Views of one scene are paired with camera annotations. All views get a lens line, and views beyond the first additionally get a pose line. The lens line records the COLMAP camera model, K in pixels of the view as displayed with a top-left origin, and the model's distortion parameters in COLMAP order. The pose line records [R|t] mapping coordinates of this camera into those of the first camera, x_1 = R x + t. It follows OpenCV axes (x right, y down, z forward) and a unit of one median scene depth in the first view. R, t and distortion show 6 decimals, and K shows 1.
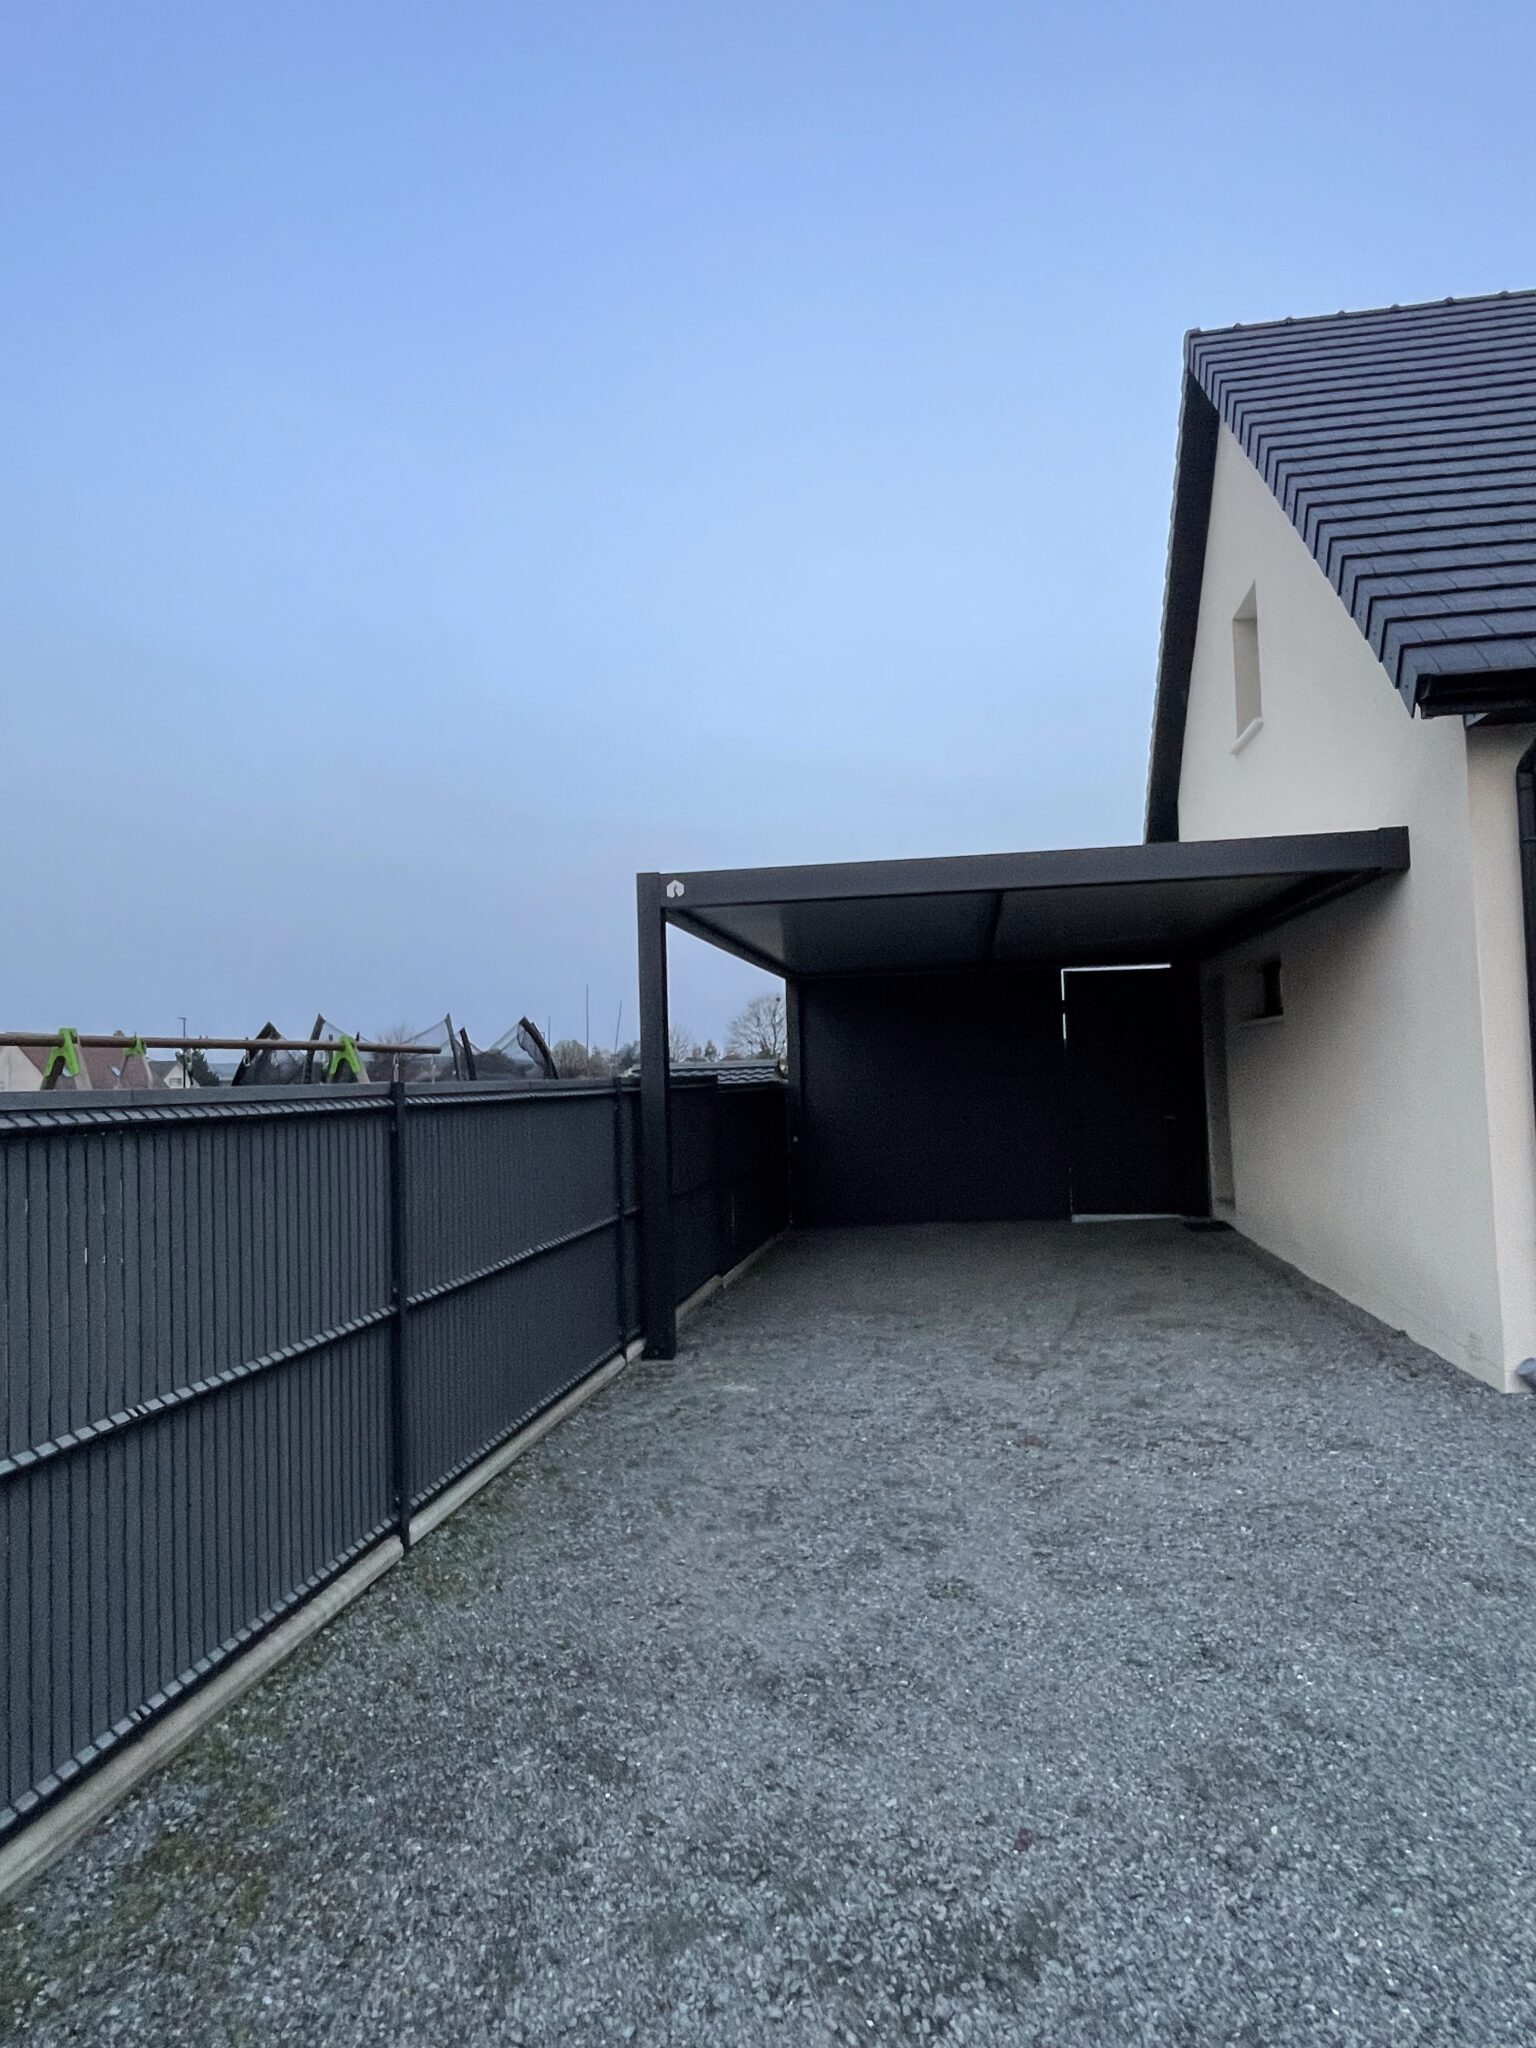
lens RADIAL K [[1148.3, 0, 776.9], [0, 1148.3, 1015.6], [0, 0, 1]] dist [-0.000657, -0.003889]
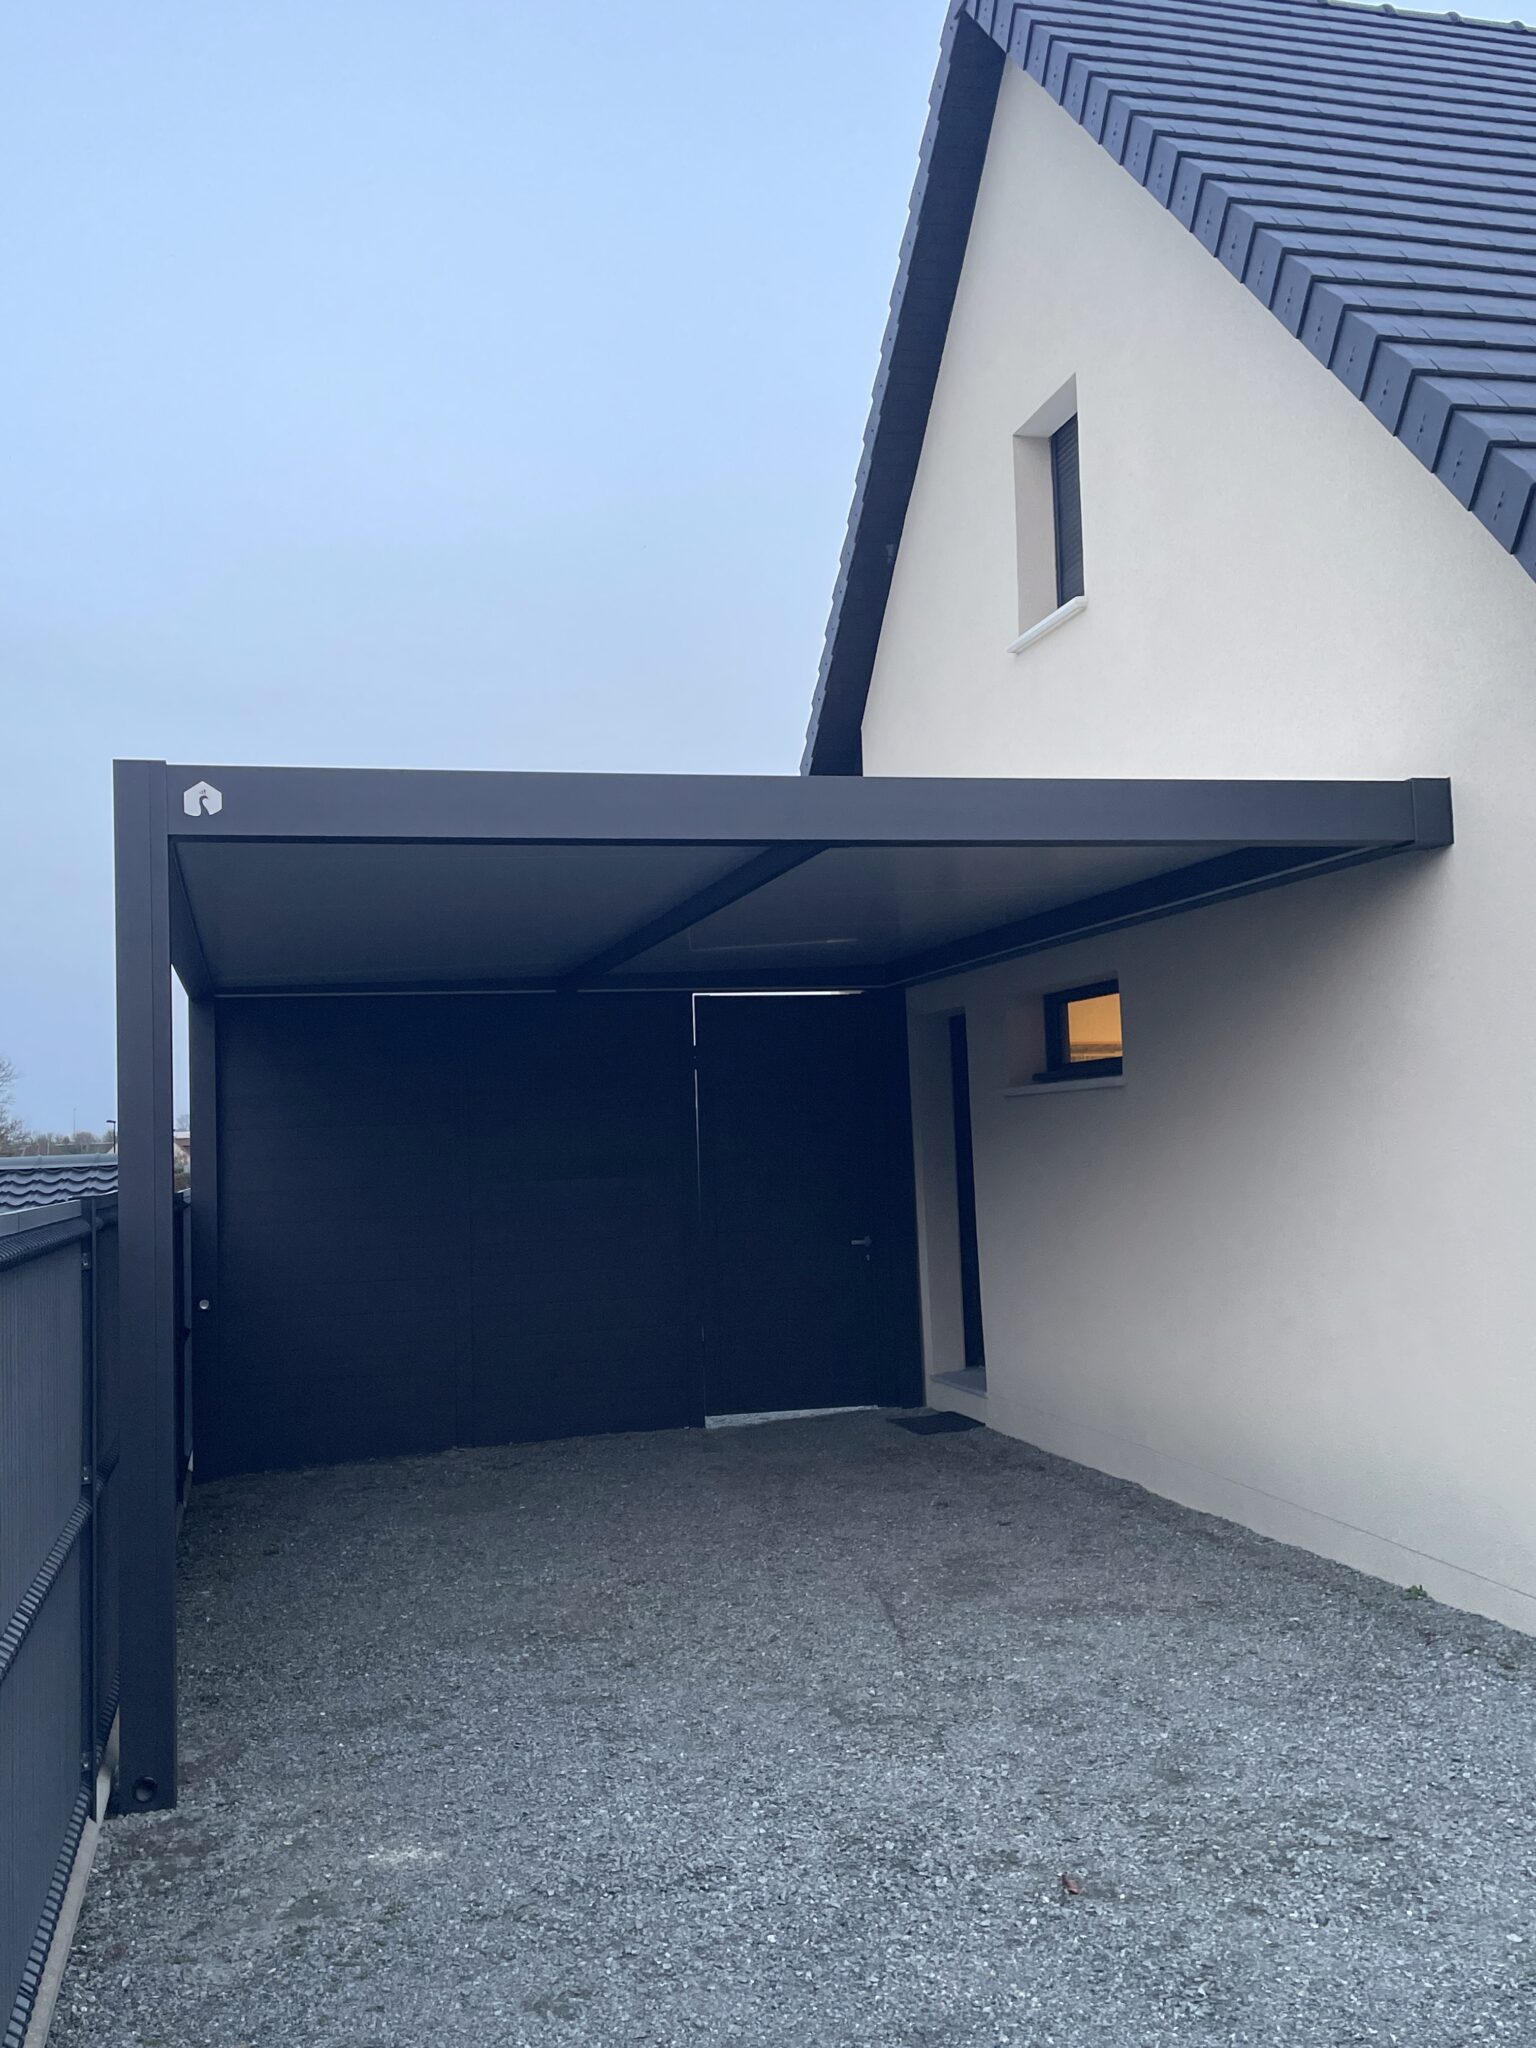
lens RADIAL K [[1900.0, 0, 772.9], [0, 1900.0, 1006.3], [0, 0, 1]] dist [0.092485, -0.117631]
pose [[0.910728, 0.025307, 0.412231, -0.259869], [-0.011016, 0.999254, -0.037007, 0.003634], [-0.412860, 0.029163, 0.910328, 0.232235]]
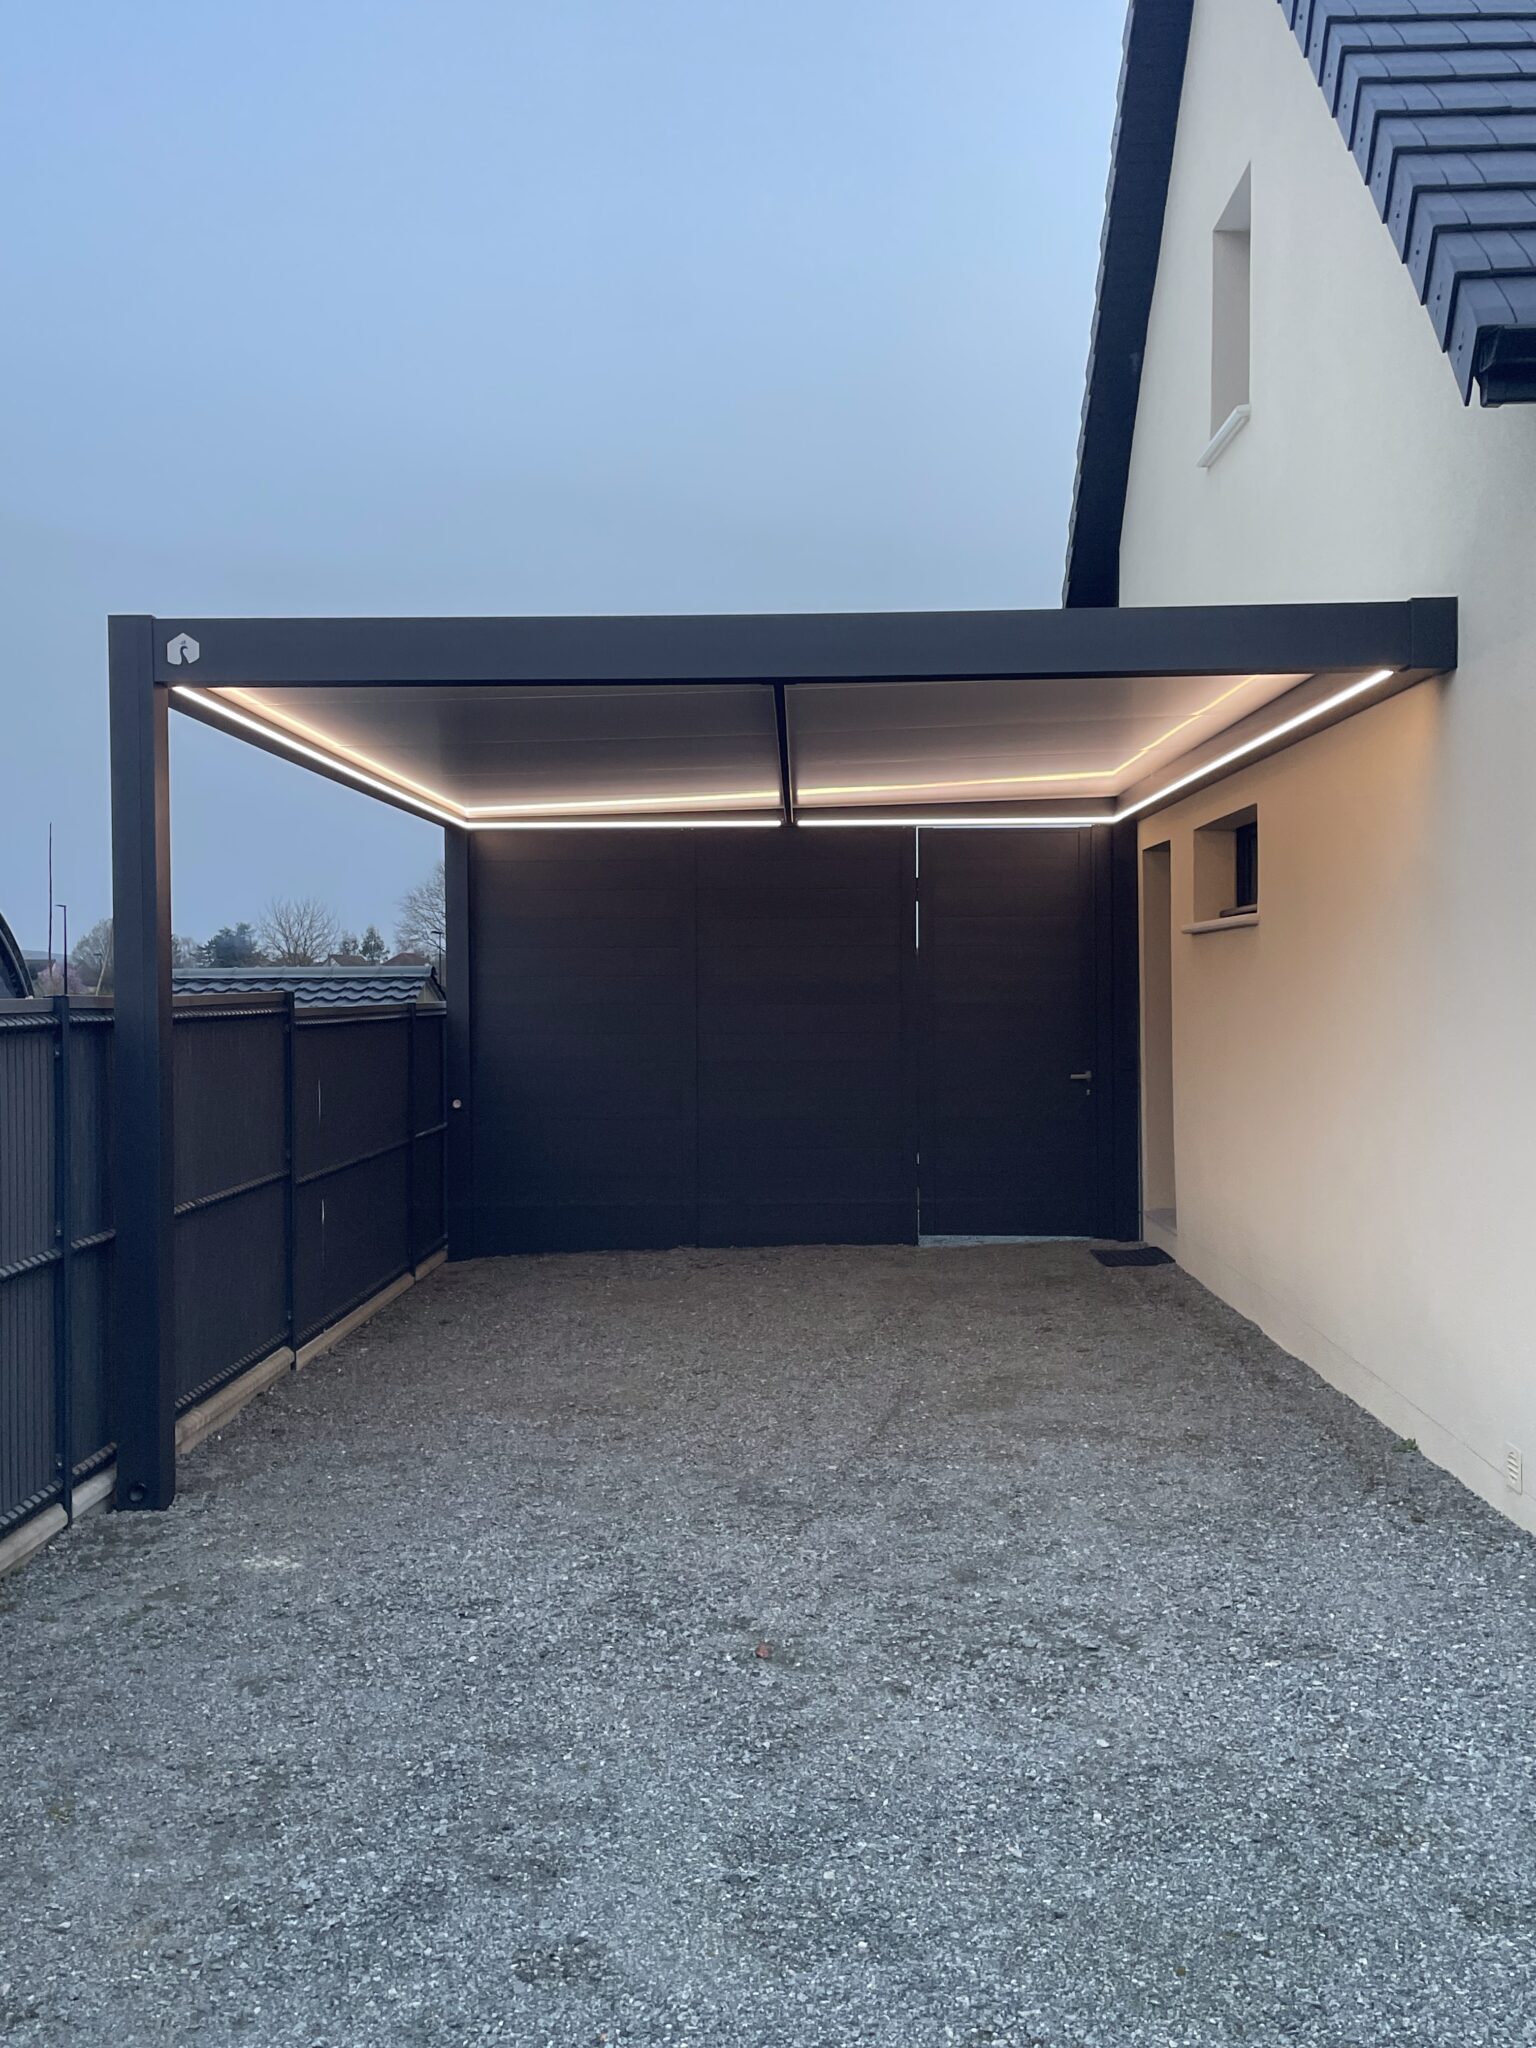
lens RADIAL K [[1900.0, 0, 772.9], [0, 1900.0, 1006.3], [0, 0, 1]] dist [0.092485, -0.117631]
pose [[0.988879, 0.019955, 0.147380, 0.073273], [-0.028679, 0.997944, 0.057311, -0.003299], [-0.145933, -0.060901, 0.987418, 0.076771]]
